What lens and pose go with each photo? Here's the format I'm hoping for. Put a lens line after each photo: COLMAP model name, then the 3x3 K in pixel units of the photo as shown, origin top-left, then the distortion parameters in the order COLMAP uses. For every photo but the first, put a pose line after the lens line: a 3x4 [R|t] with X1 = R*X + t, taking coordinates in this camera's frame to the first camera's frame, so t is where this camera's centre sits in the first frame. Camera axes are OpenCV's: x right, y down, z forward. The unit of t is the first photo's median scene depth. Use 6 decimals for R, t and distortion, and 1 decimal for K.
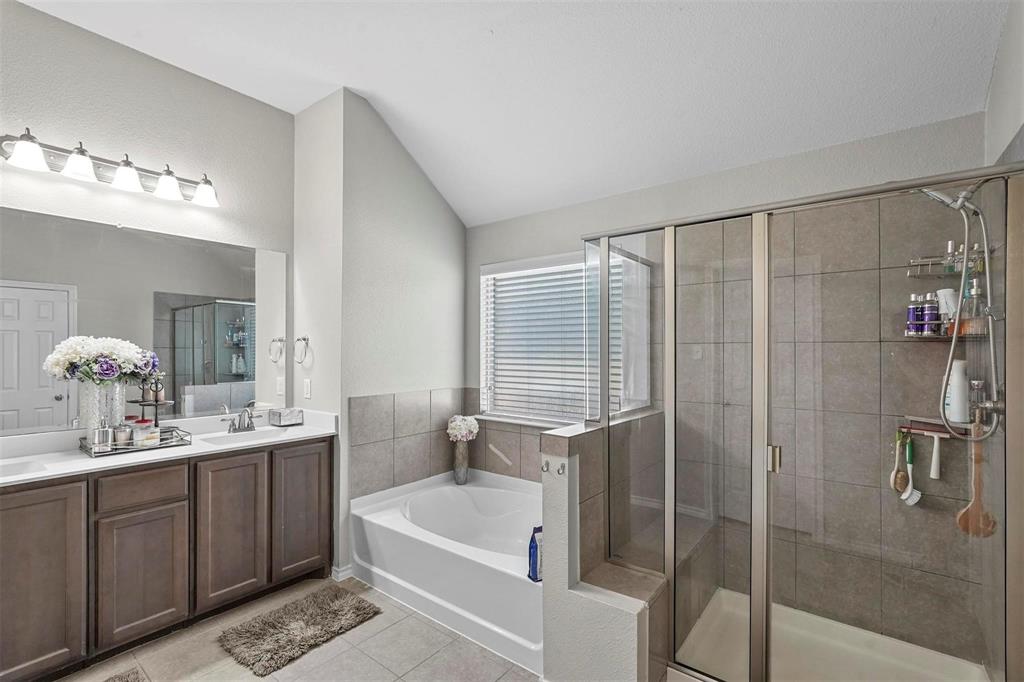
lens RADIAL K [[455.6, 0, 505.5], [0, 455.6, 346.7], [0, 0, 1]] dist [-0.009078, 0.004402]
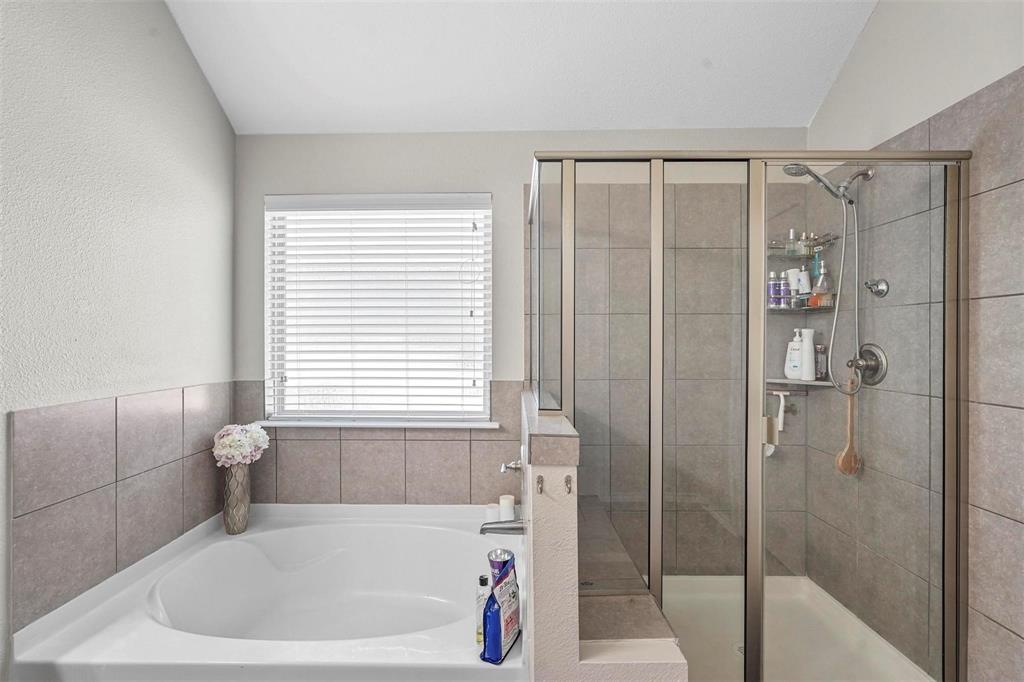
lens RADIAL K [[455.6, 0, 512.7], [0, 455.6, 339.3], [0, 0, 1]] dist [-0.009078, 0.004402]
pose [[0.797832, -0.001888, 0.602877, -0.193902], [-0.002956, 0.999971, 0.007044, 0.029924], [-0.602872, -0.007402, 0.797803, 0.296583]]
